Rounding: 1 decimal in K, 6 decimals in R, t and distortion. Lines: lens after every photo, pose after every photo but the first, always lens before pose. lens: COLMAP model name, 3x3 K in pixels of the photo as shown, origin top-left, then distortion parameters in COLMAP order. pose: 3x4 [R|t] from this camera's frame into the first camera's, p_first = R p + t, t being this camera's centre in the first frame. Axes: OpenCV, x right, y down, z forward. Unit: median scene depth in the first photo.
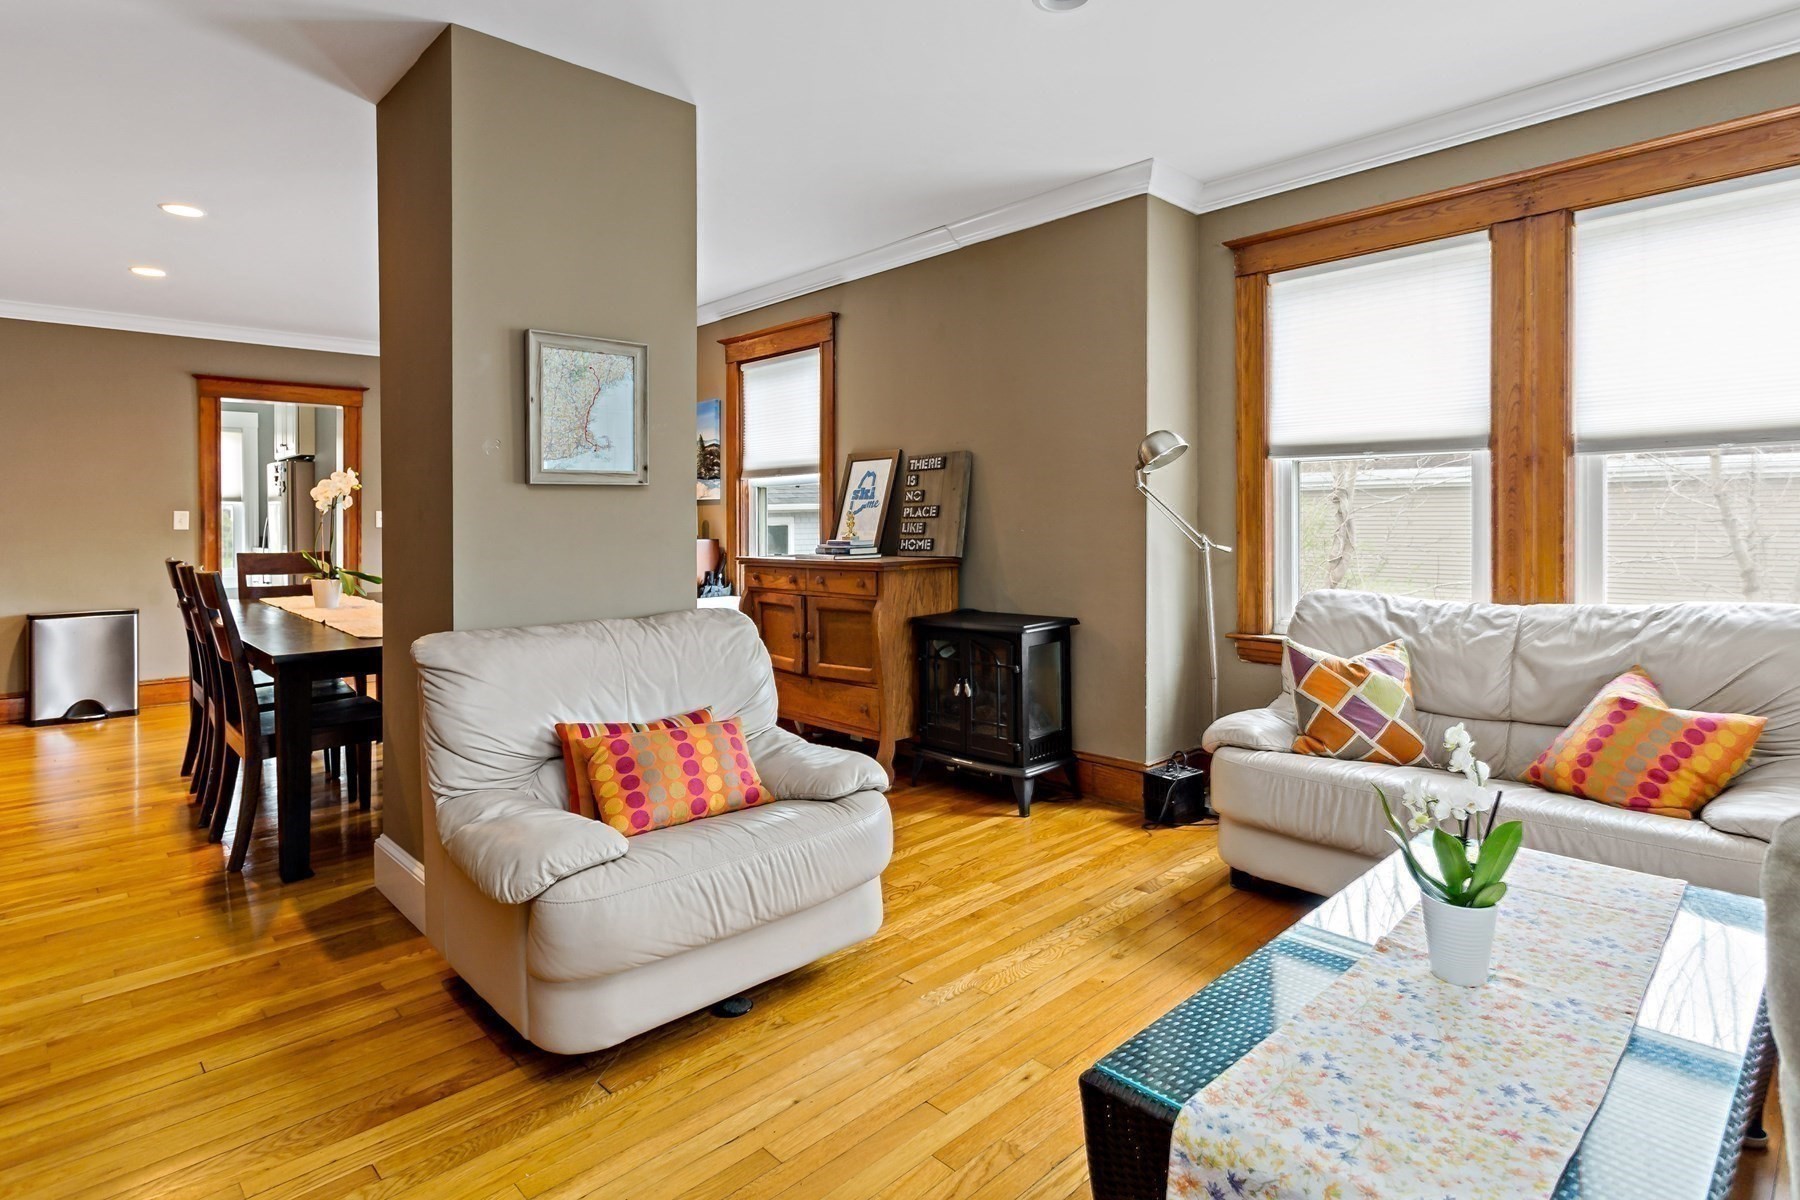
lens RADIAL K [[936.4, 0, 938.2], [0, 936.4, 529.4], [0, 0, 1]] dist [-0.002752, 0.000233]
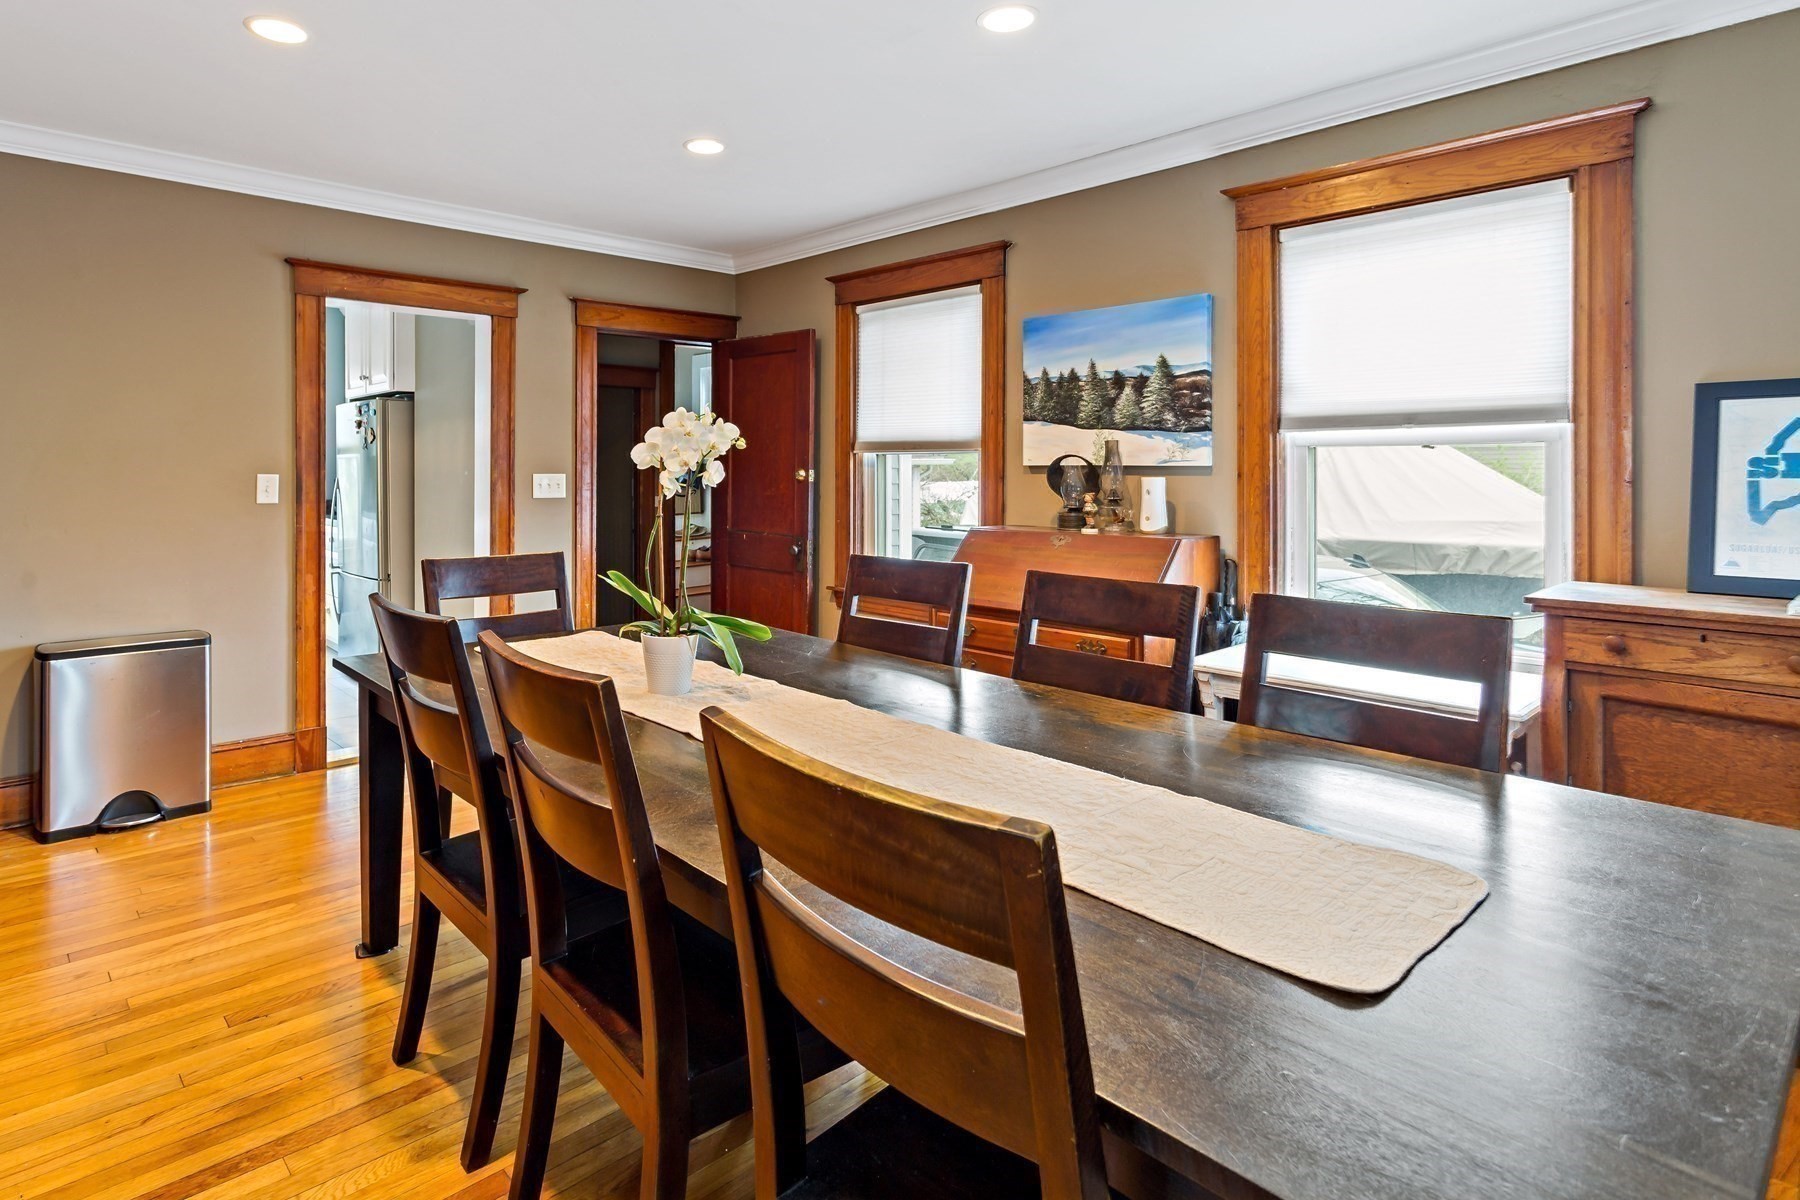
lens RADIAL K [[936.4, 0, 867.6], [0, 936.4, 484.2], [0, 0, 1]] dist [-0.002752, 0.000233]
pose [[0.999796, 0.009567, -0.017788, -0.433861], [-0.009487, 0.999945, 0.004569, -0.021431], [0.017831, -0.004399, 0.999831, 0.413422]]
